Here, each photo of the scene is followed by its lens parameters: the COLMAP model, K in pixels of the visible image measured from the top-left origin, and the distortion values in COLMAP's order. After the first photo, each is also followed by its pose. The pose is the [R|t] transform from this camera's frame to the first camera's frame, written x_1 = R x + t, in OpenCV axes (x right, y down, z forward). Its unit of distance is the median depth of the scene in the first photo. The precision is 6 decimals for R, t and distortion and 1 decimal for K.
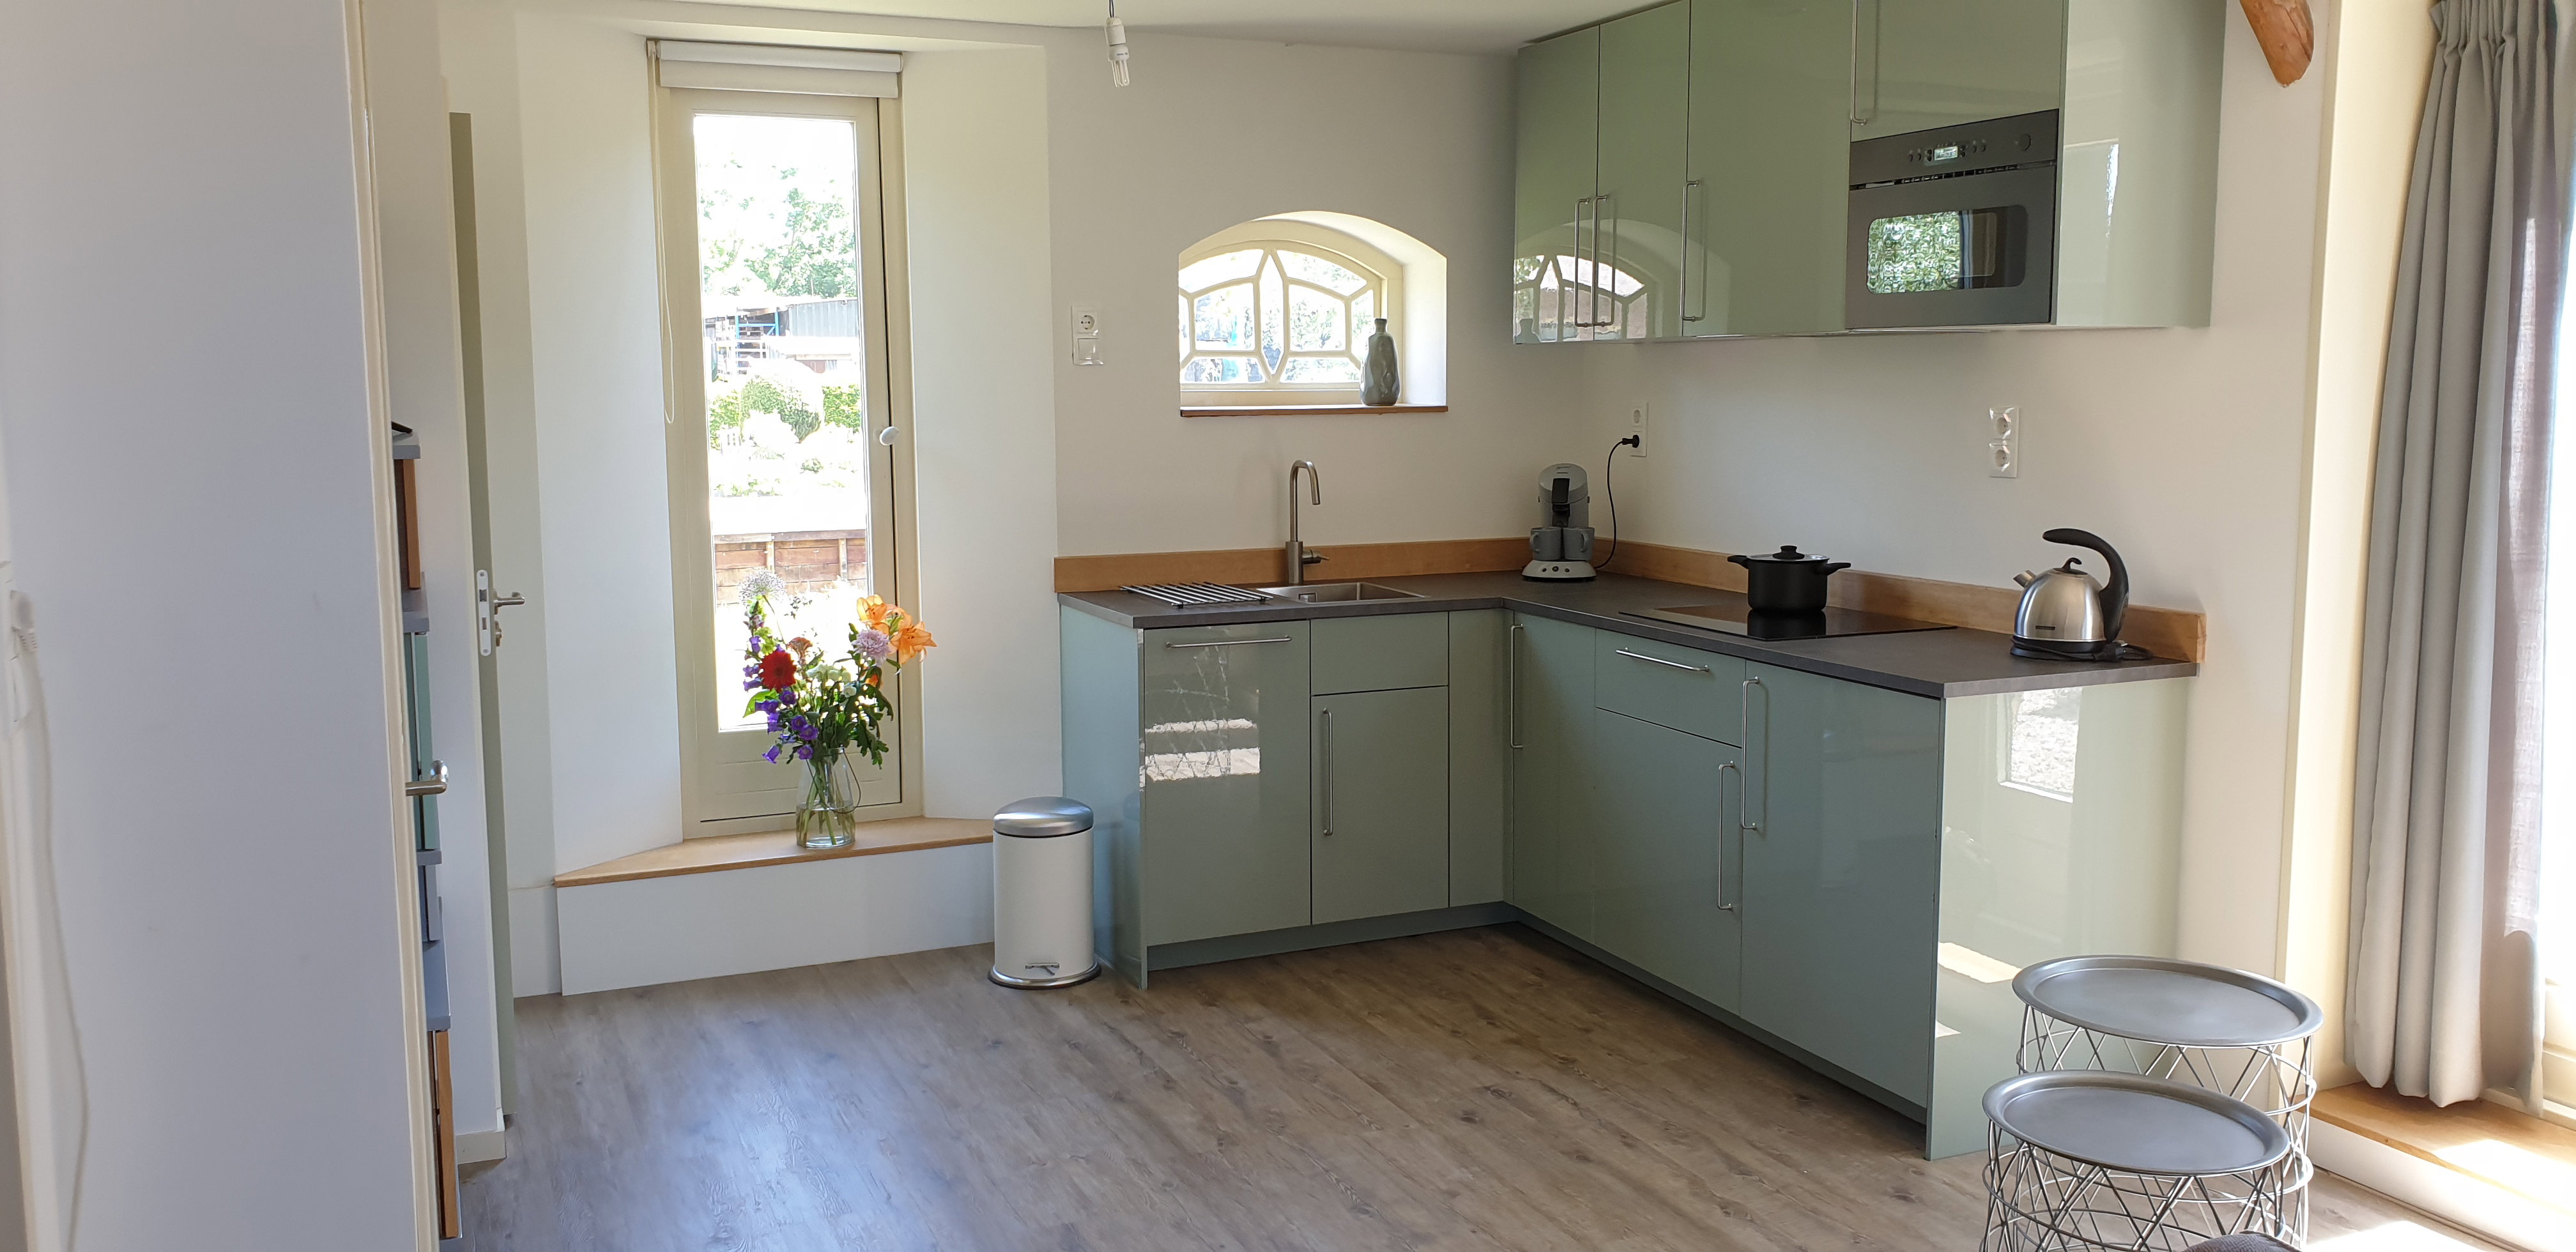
lens RADIAL K [[1996.1, 0, 1278.3], [0, 1996.1, 624.6], [0, 0, 1]] dist [0.013048, -0.010516]
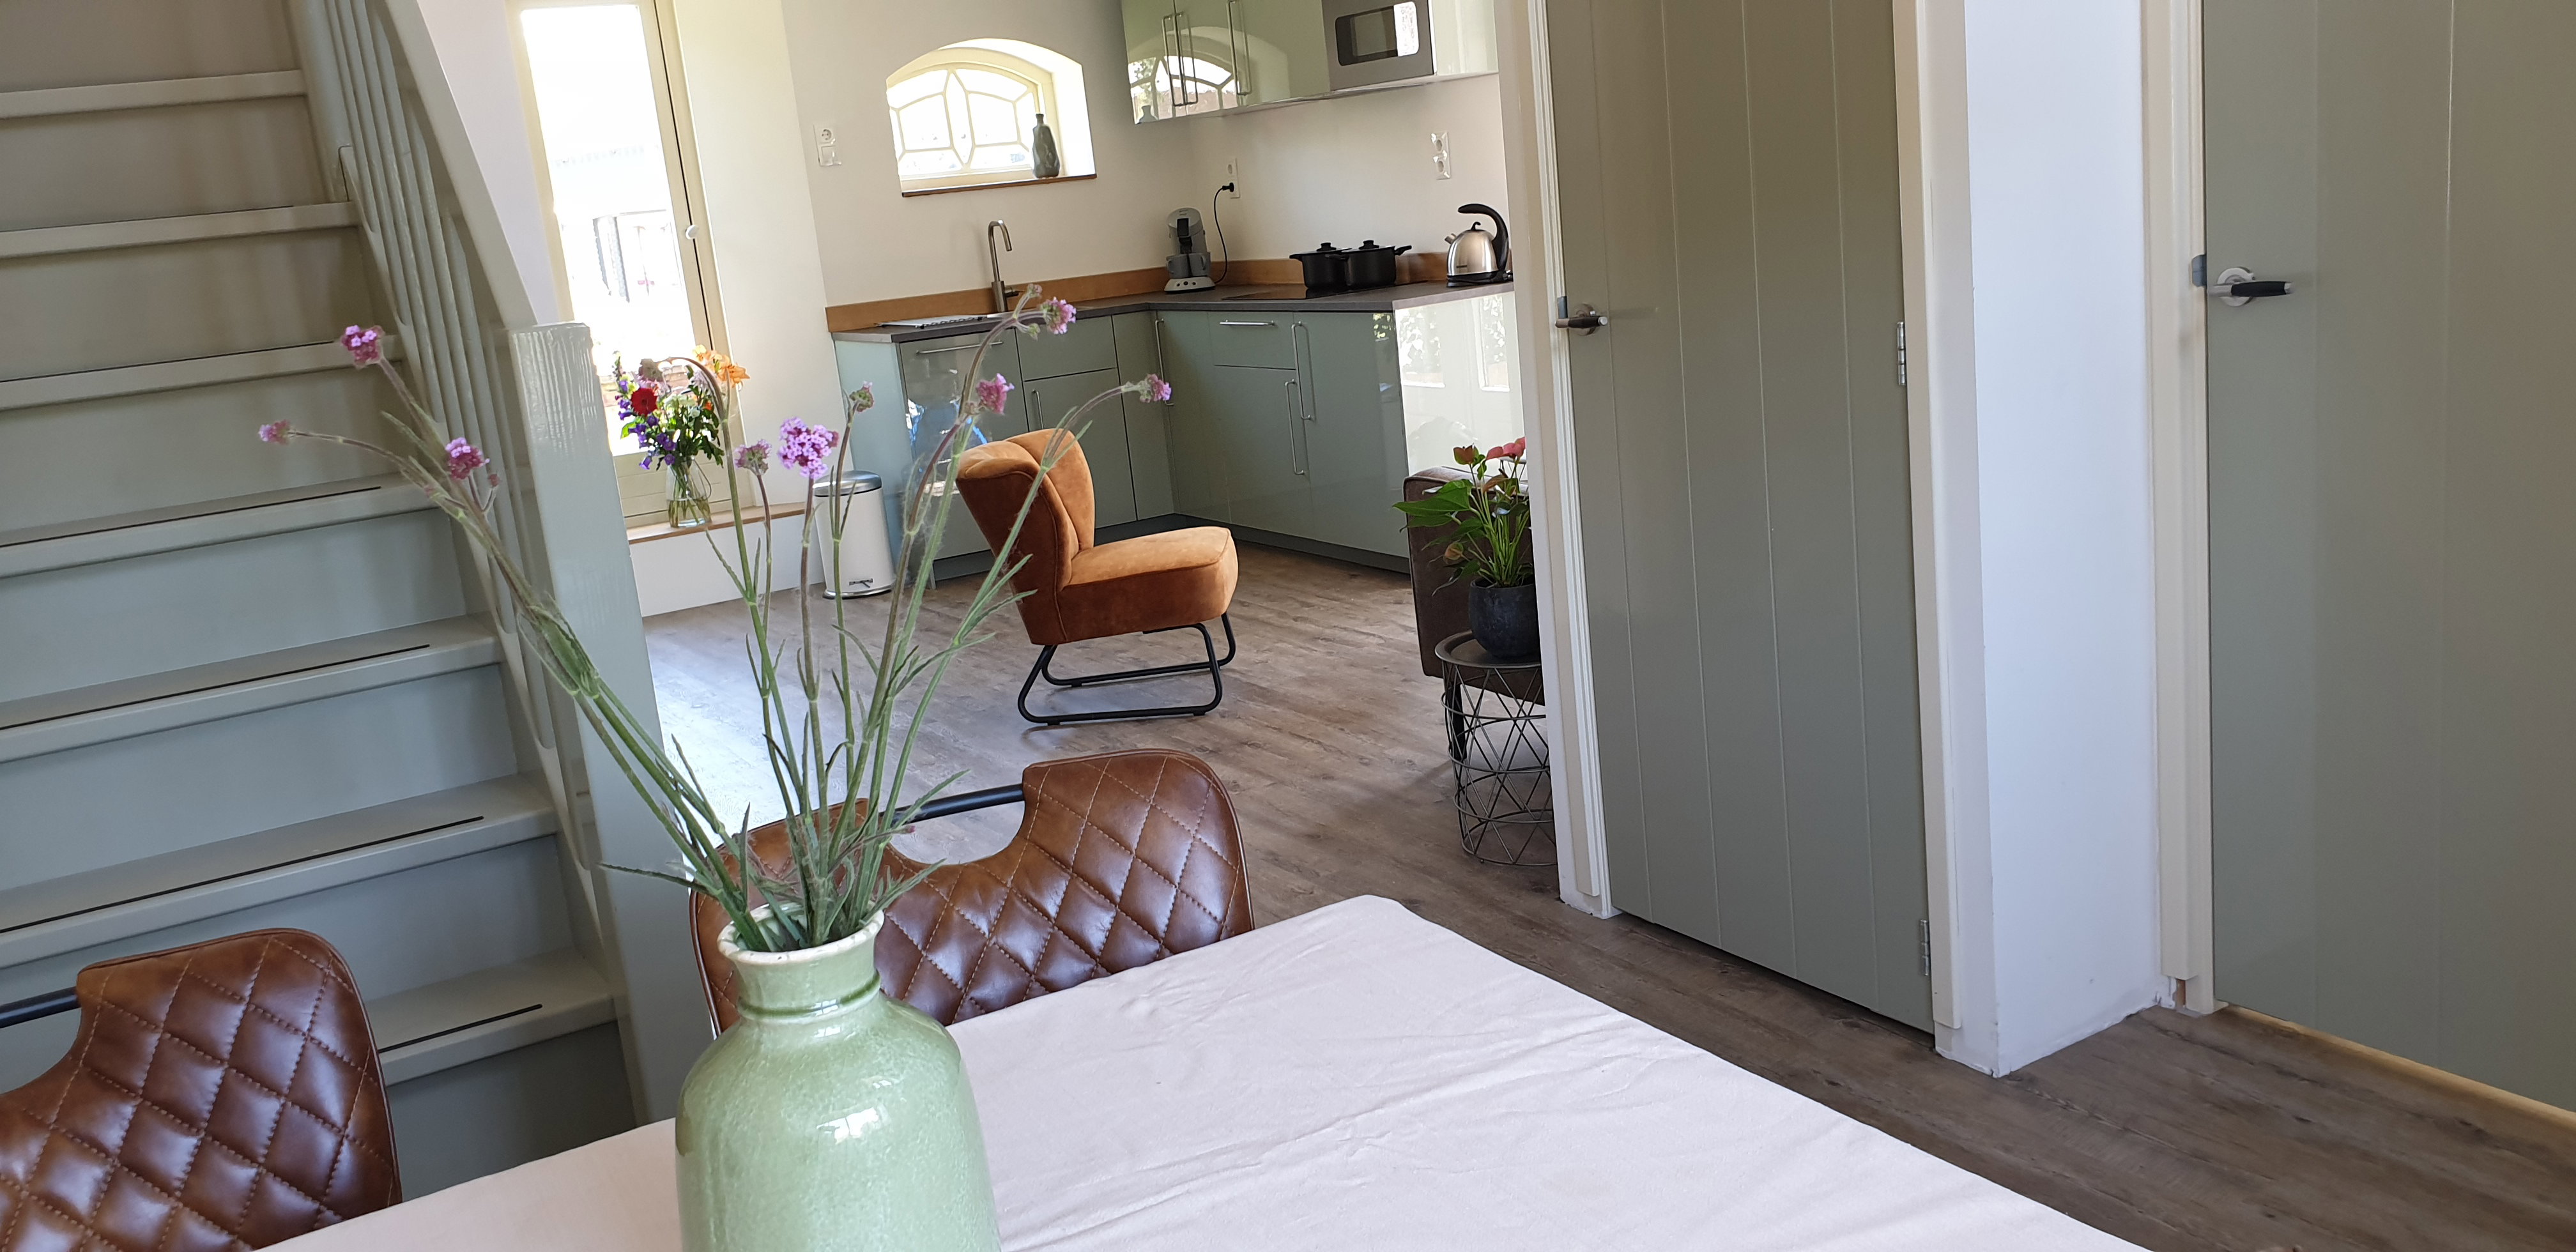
lens RADIAL K [[1996.1, 0, 1308.5], [0, 1996.1, 644.4], [0, 0, 1]] dist [0.013048, -0.010516]
pose [[0.982465, -0.125610, 0.137783, -0.002572], [0.110901, 0.987758, 0.109709, 0.083197], [-0.149877, -0.092505, 0.984368, -0.449730]]
